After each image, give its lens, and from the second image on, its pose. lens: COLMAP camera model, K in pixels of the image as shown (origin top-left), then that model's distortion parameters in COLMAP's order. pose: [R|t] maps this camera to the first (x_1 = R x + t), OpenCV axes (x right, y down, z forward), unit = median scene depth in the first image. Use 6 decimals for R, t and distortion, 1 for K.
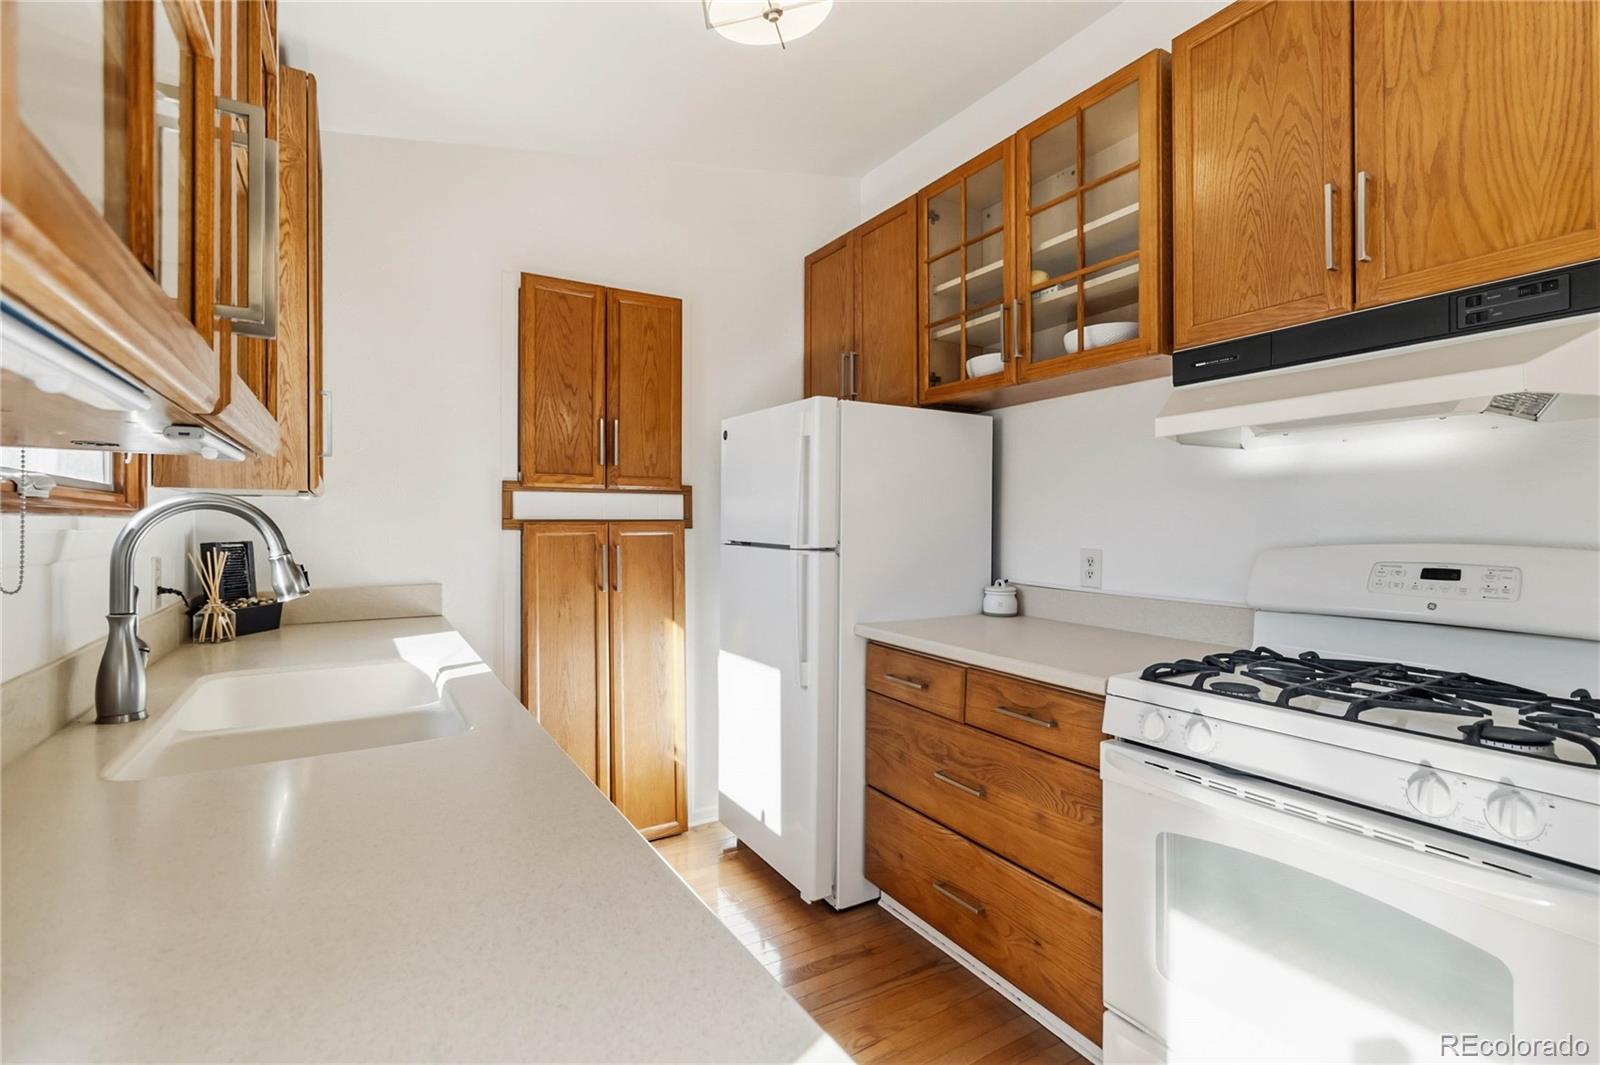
lens RADIAL K [[741.4, 0, 817.4], [0, 741.4, 528.8], [0, 0, 1]] dist [0.000710, -0.003157]
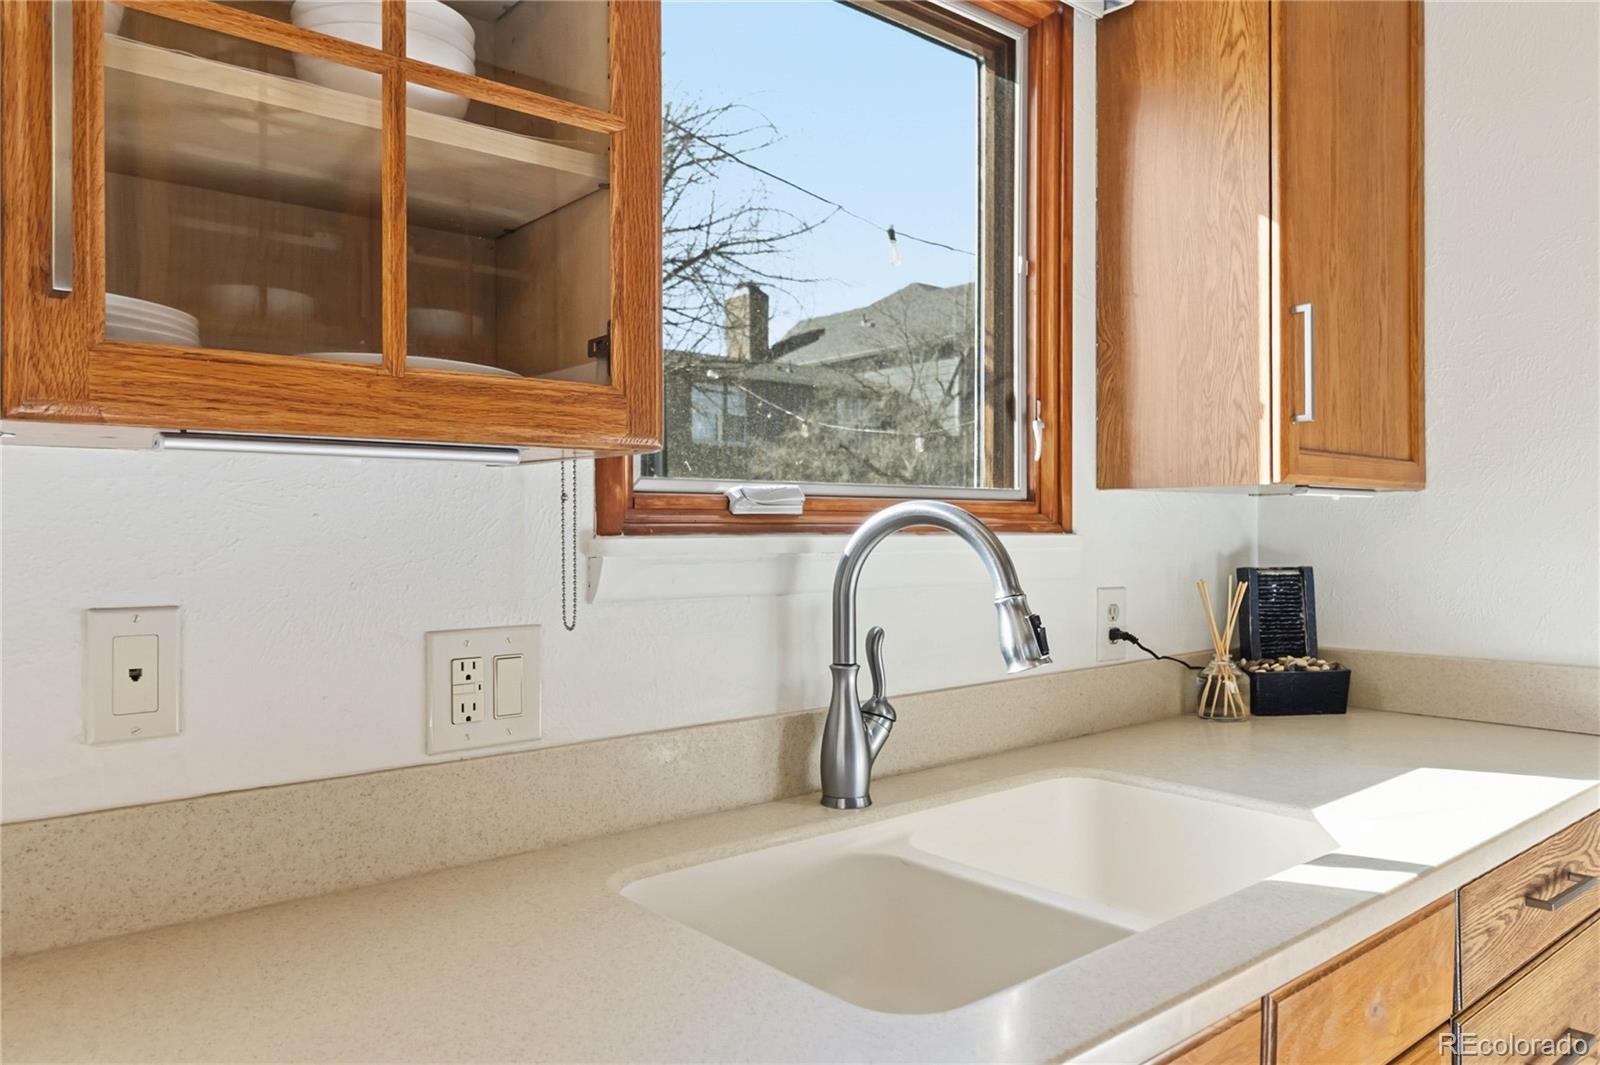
lens RADIAL K [[1117.1, 0, 786.4], [0, 1117.1, 537.4], [0, 0, 1]] dist [-0.001697, 0.007660]
pose [[0.146585, 0.004353, -0.989188, 0.098602], [-0.001680, 0.999990, 0.004151, -0.010672], [0.989197, 0.001053, 0.146591, 0.410576]]
